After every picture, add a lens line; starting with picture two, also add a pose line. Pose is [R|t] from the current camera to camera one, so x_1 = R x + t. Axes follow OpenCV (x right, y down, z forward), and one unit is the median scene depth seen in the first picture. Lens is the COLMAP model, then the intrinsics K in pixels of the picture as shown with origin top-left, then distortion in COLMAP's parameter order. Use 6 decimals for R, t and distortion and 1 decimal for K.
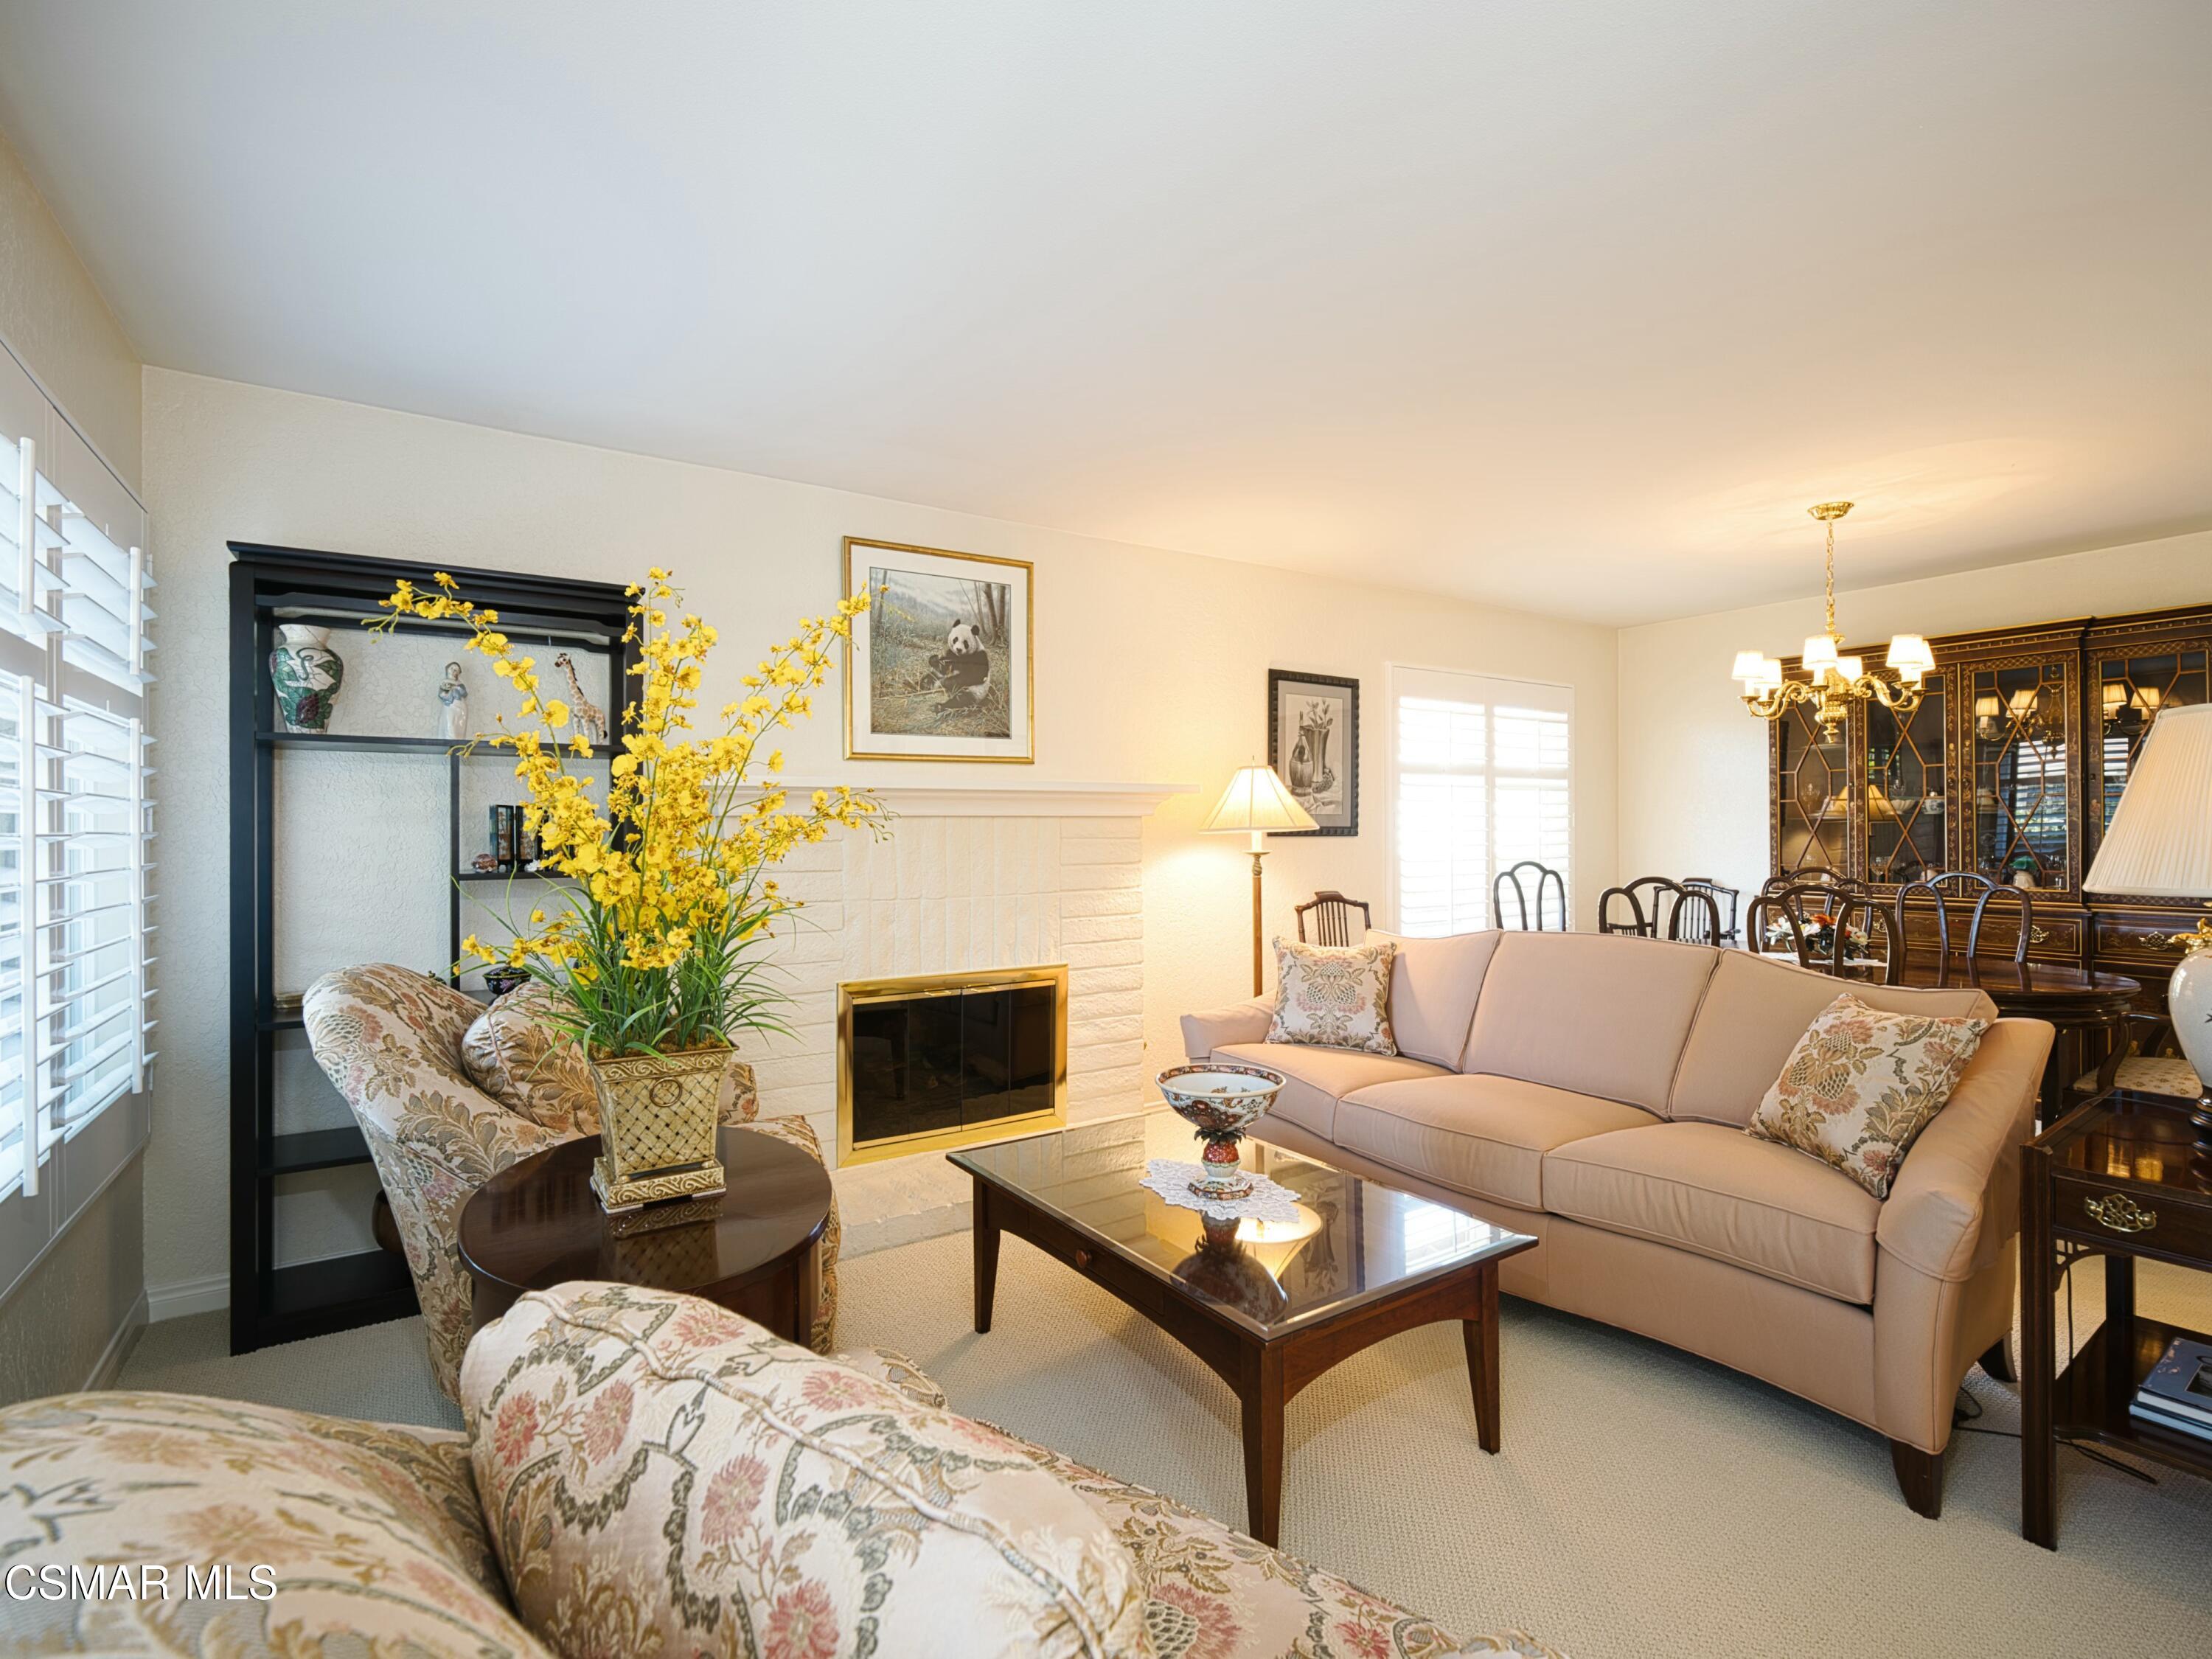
lens RADIAL K [[1042.3, 0, 1113.5], [0, 1042.3, 838.5], [0, 0, 1]] dist [-0.011293, 0.006395]
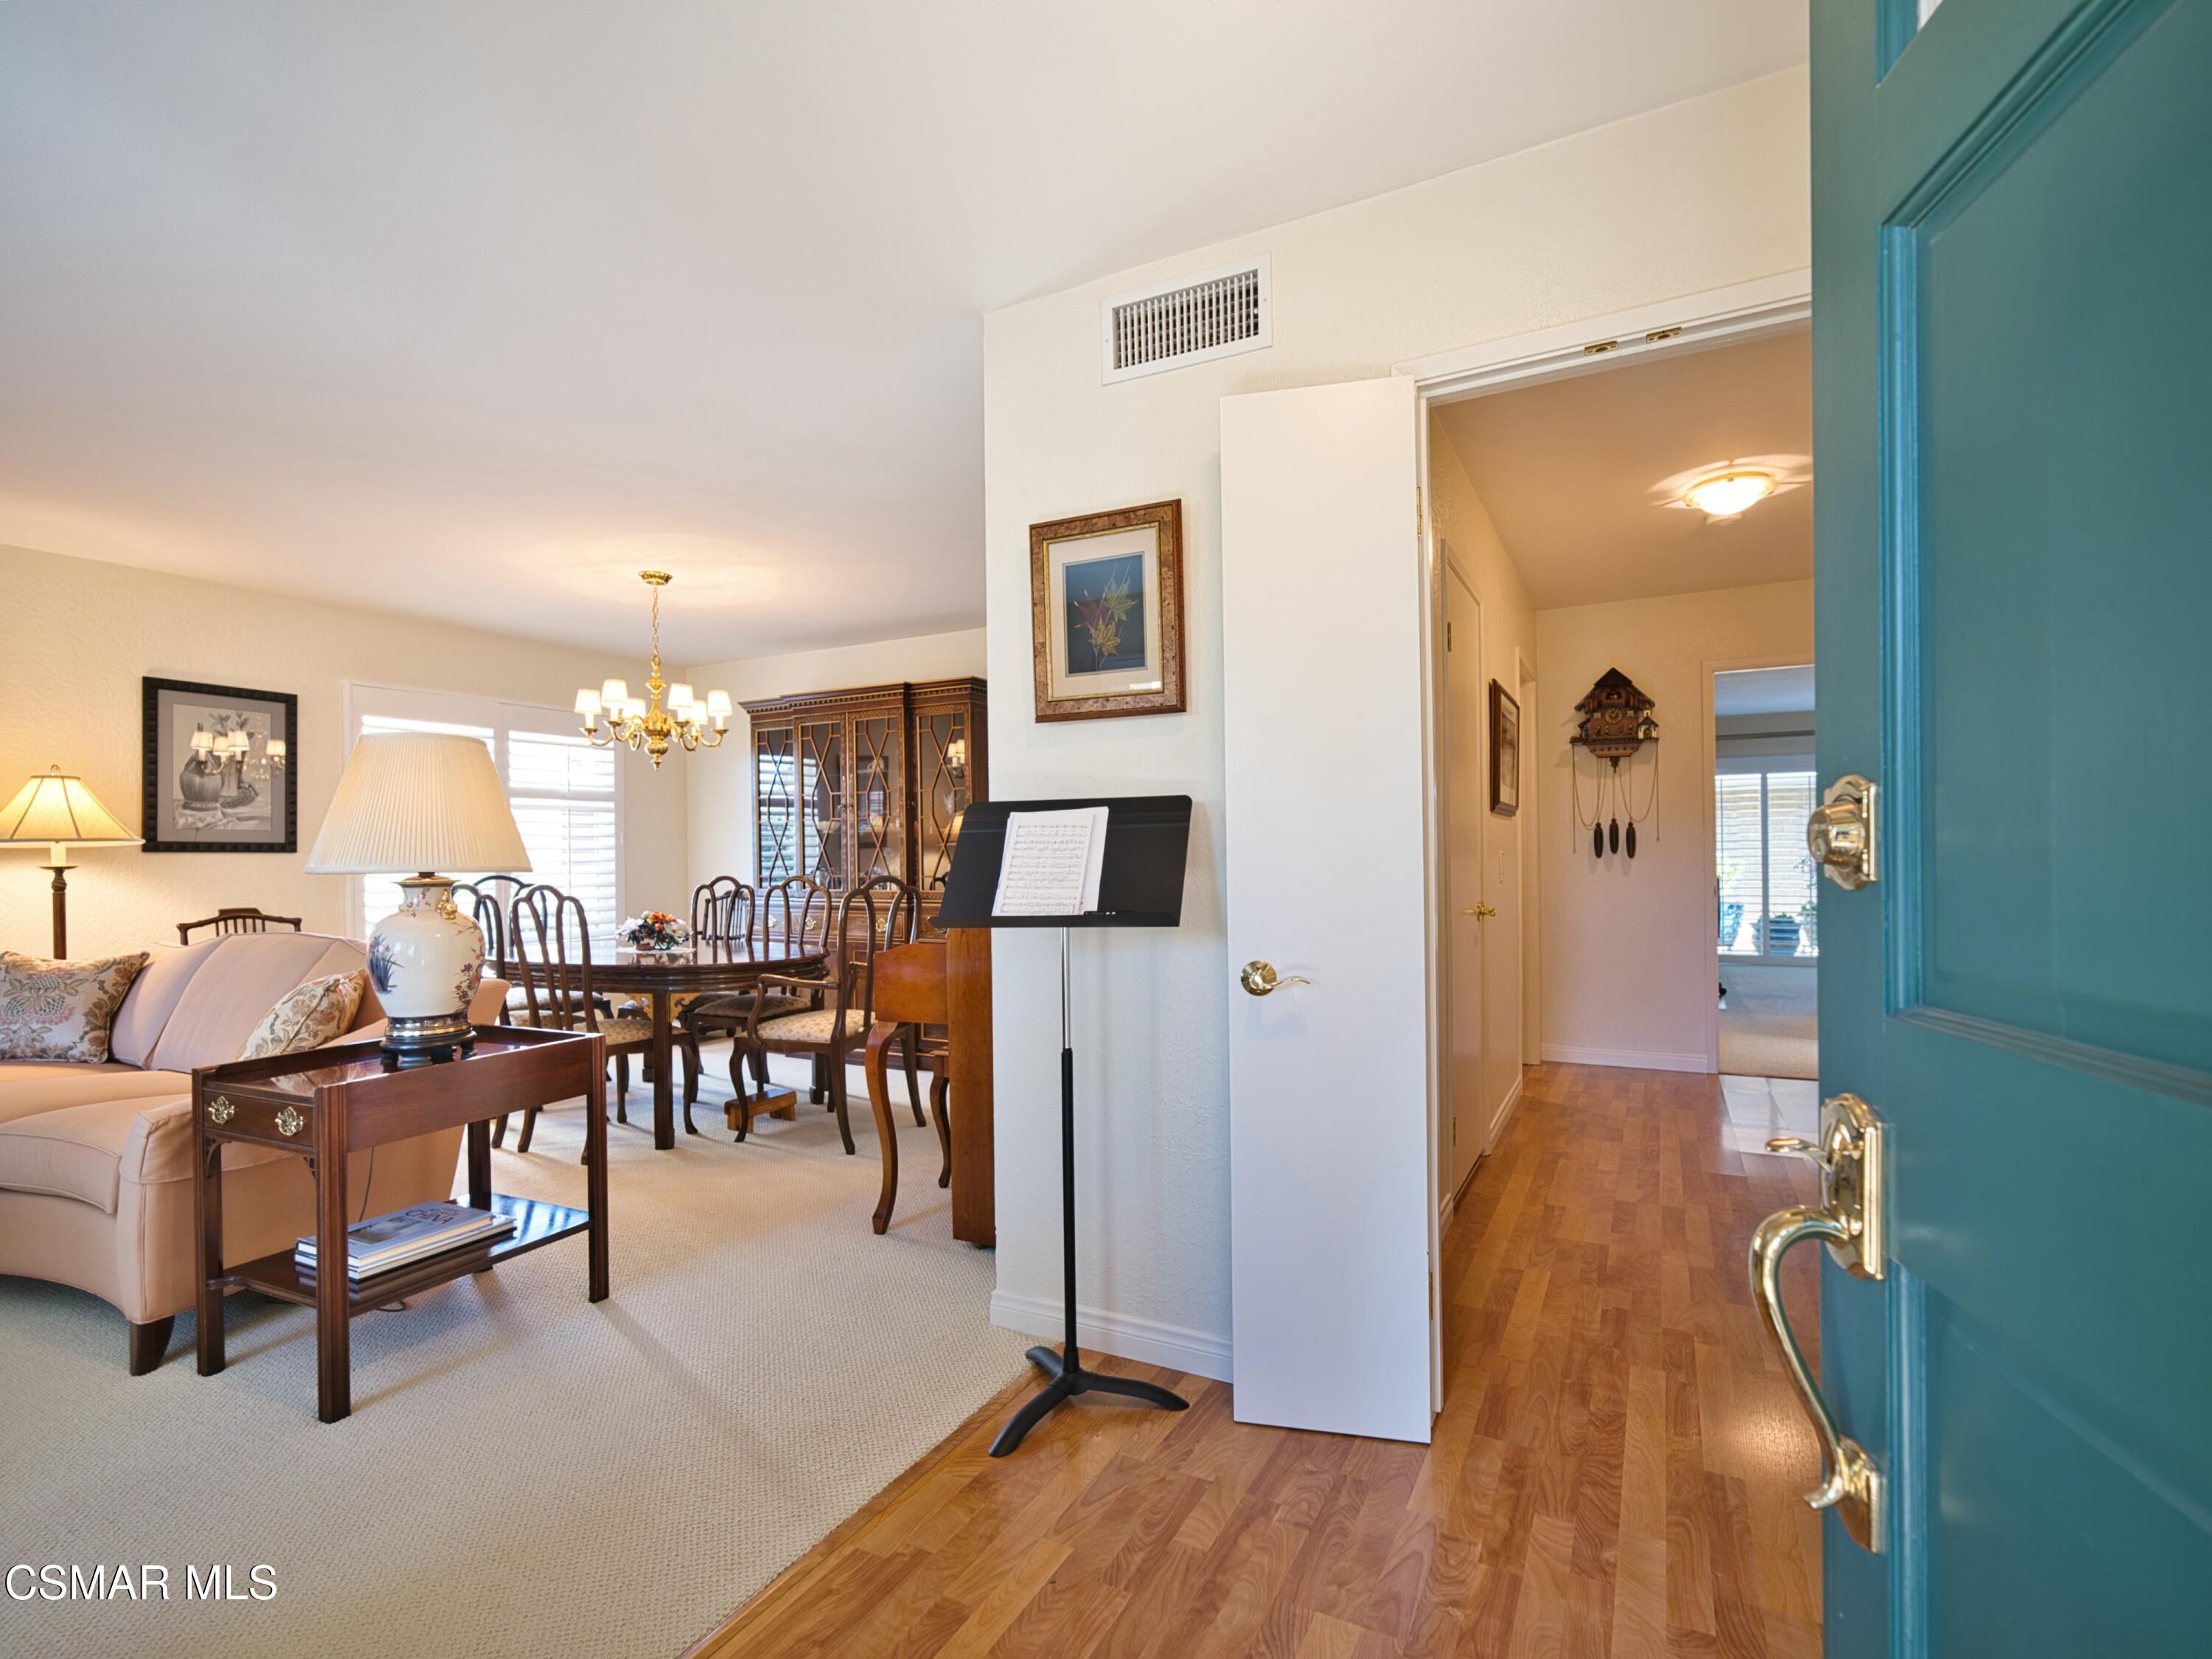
lens RADIAL K [[1042.3, 0, 1105.4], [0, 1042.3, 852.2], [0, 0, 1]] dist [-0.011293, 0.006395]
pose [[0.880328, -0.003352, 0.474355, 0.577758], [0.010854, 0.999856, -0.013078, 0.024857], [-0.474242, 0.016661, 0.880237, -0.311709]]
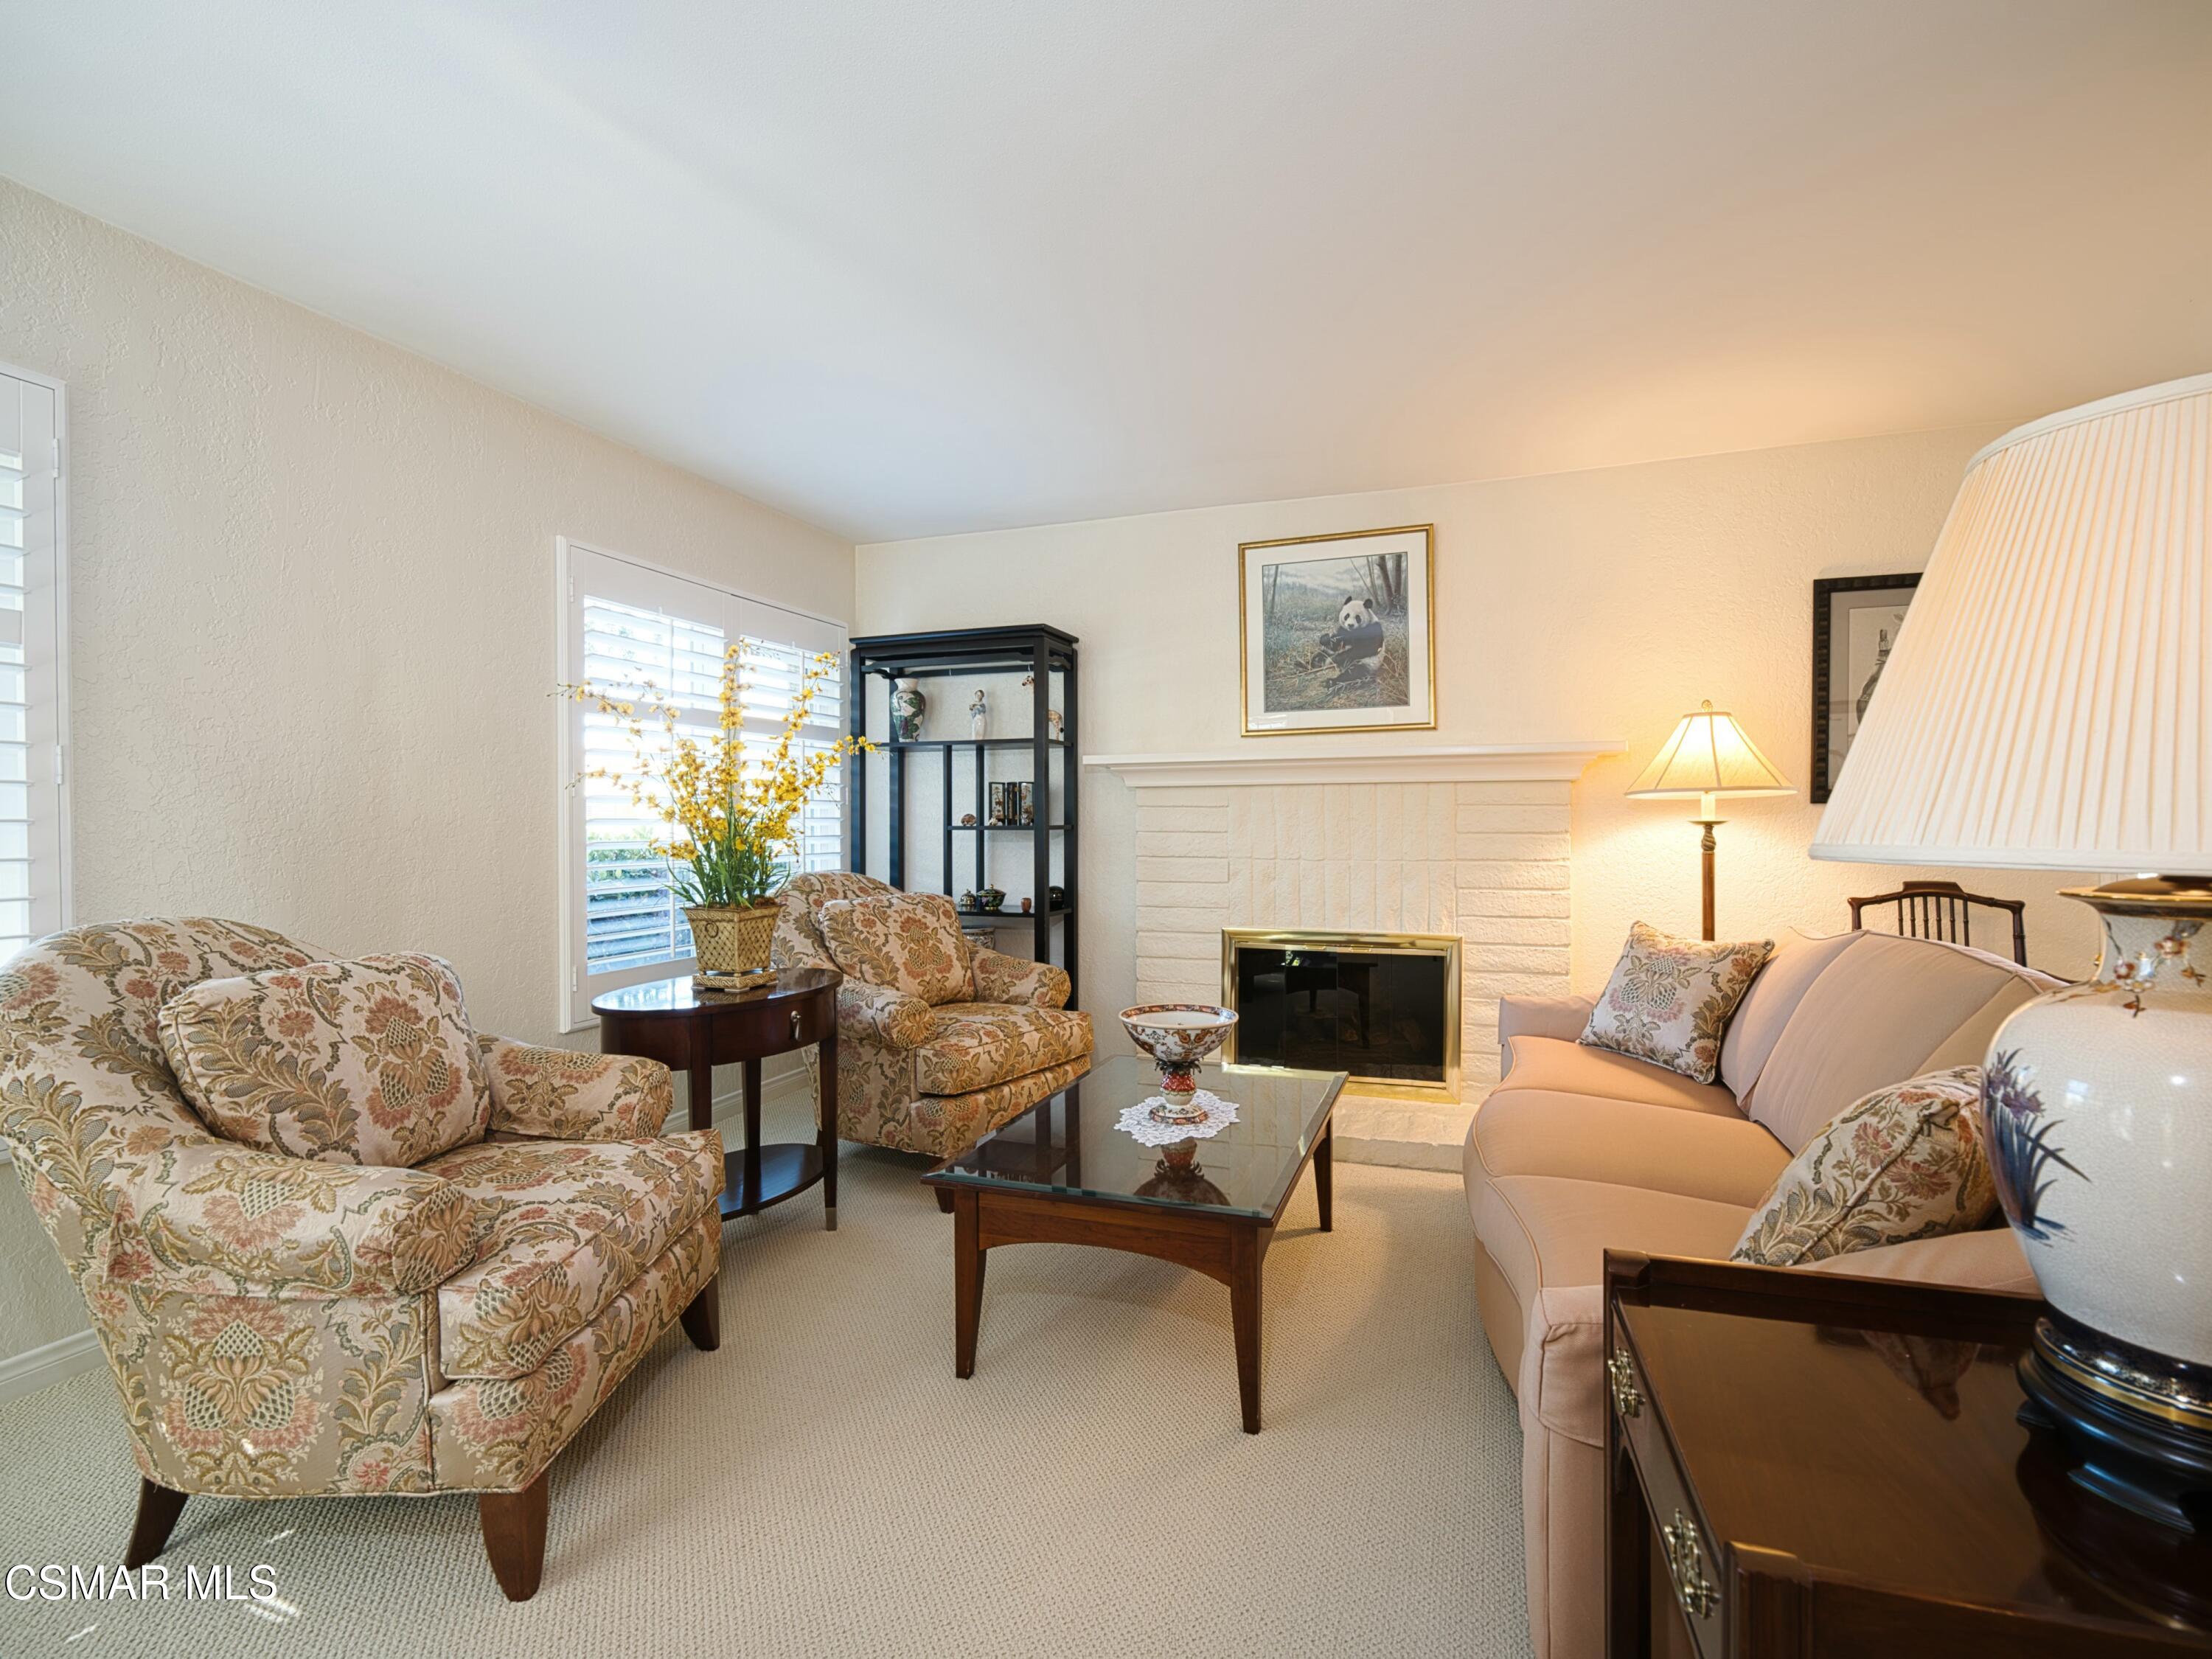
lens RADIAL K [[1042.3, 0, 1105.6], [0, 1042.3, 829.4], [0, 0, 1]] dist [-0.011293, 0.006395]
pose [[0.593523, 0.010546, -0.804748, 0.547528], [-0.007113, 0.999944, 0.007857, 0.018007], [0.804786, 0.001061, 0.593565, 0.176469]]
